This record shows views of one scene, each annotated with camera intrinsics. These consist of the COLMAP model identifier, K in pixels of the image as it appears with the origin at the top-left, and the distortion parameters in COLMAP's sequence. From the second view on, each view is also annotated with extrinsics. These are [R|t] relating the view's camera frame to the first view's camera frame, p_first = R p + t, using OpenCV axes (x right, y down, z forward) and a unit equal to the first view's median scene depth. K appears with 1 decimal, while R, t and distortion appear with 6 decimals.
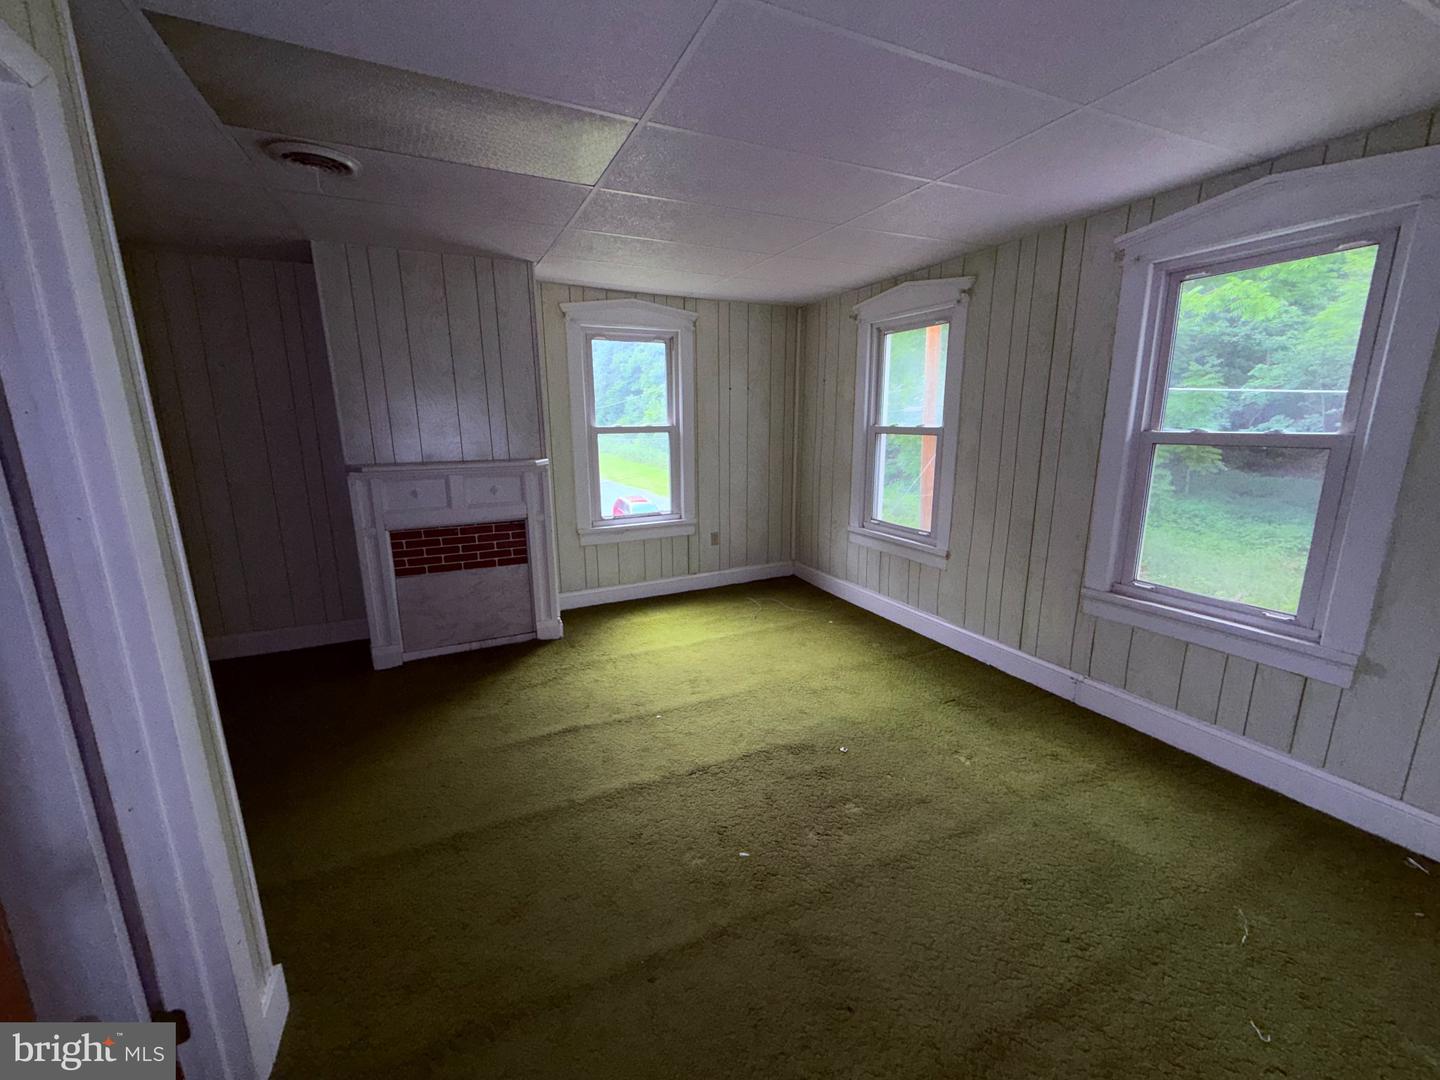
lens RADIAL K [[575.0, 0, 717.6], [0, 575.0, 540.3], [0, 0, 1]] dist [-0.000208, 0.000401]
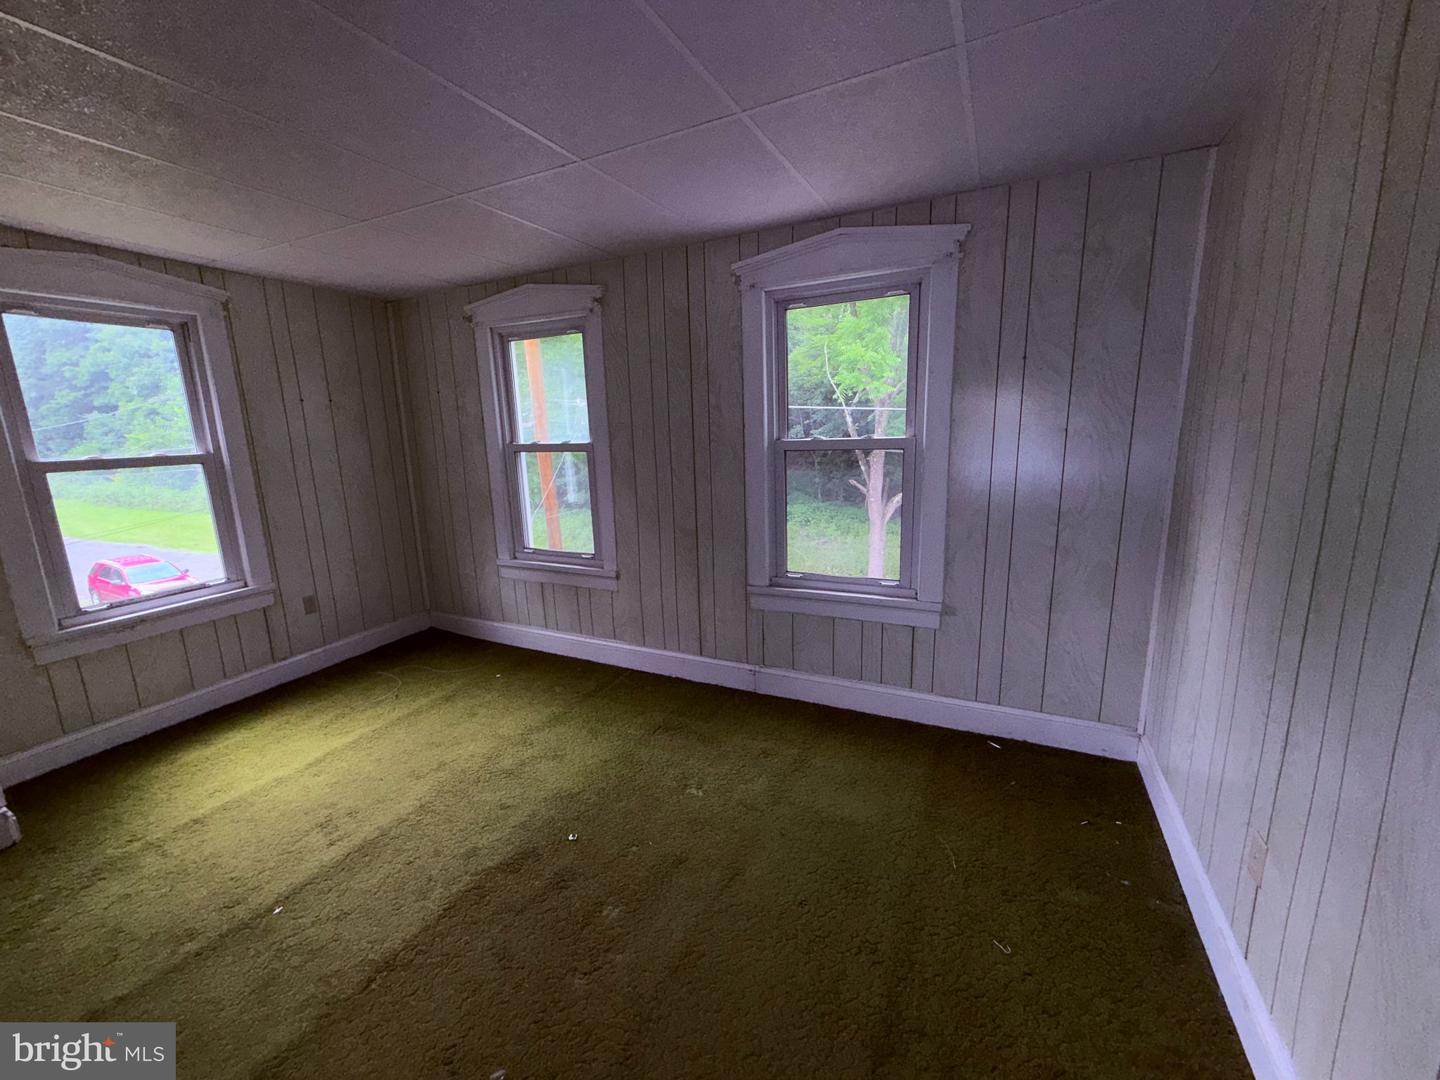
lens RADIAL K [[575.0, 0, 717.6], [0, 575.0, 540.3], [0, 0, 1]] dist [-0.000208, 0.000401]
pose [[0.784095, -0.135321, 0.605709, -0.041481], [0.152457, 0.988034, 0.023379, -0.029604], [-0.601625, 0.074013, 0.795342, 0.140700]]
